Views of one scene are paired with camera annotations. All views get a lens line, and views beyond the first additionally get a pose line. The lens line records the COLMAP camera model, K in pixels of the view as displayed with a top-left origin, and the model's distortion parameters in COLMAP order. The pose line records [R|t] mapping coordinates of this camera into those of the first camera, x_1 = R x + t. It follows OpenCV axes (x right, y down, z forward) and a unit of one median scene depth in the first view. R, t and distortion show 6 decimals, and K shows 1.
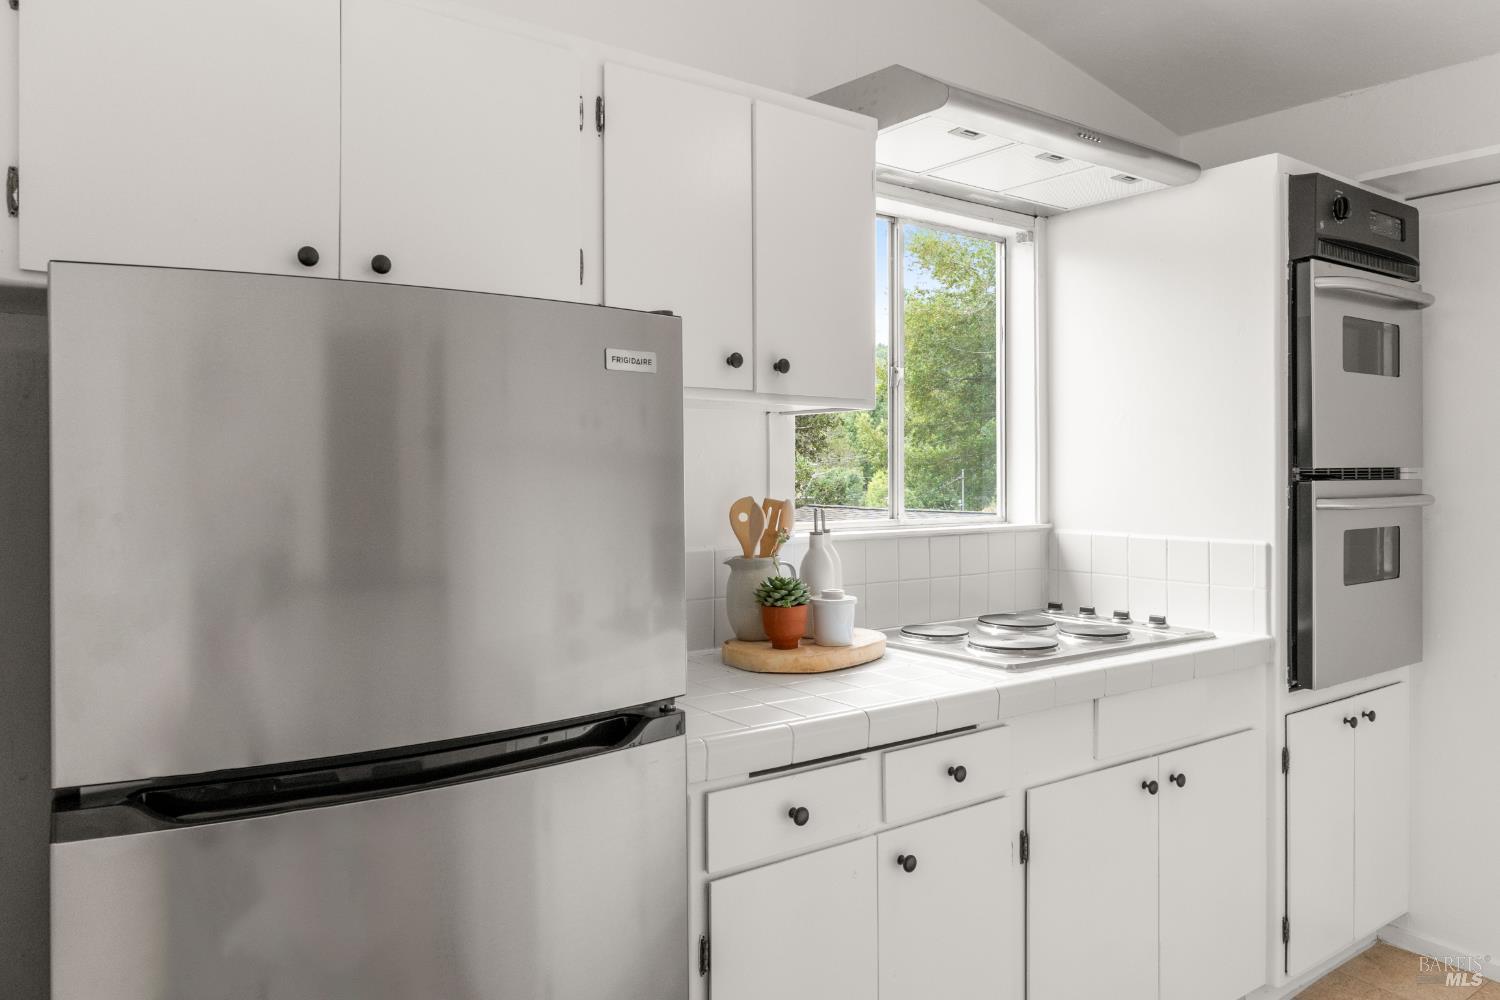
lens RADIAL K [[1021.6, 0, 756.7], [0, 1021.6, 463.6], [0, 0, 1]] dist [-0.004169, 0.008825]
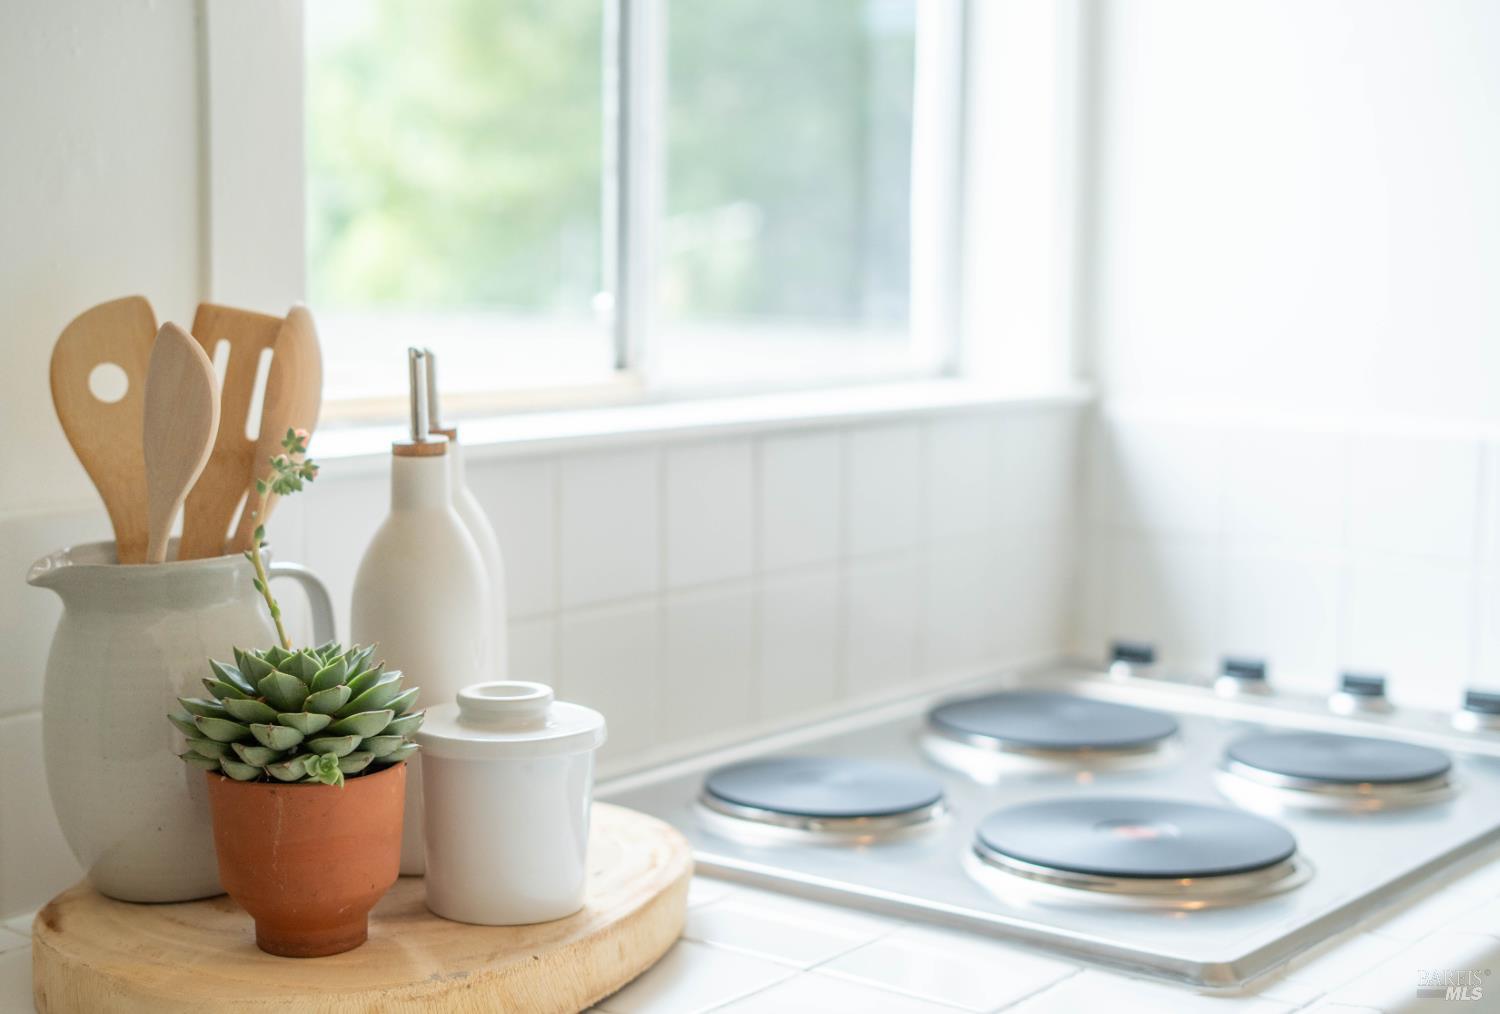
lens RADIAL K [[2367.7, 0, 741.9], [0, 2367.7, 502.4], [0, 0, 1]] dist [-0.062574, 0.000000]
pose [[0.961073, -0.015577, 0.275854, -0.023894], [-0.019078, 0.992285, 0.122498, 0.010250], [-0.275634, -0.122992, 0.953362, 0.441228]]
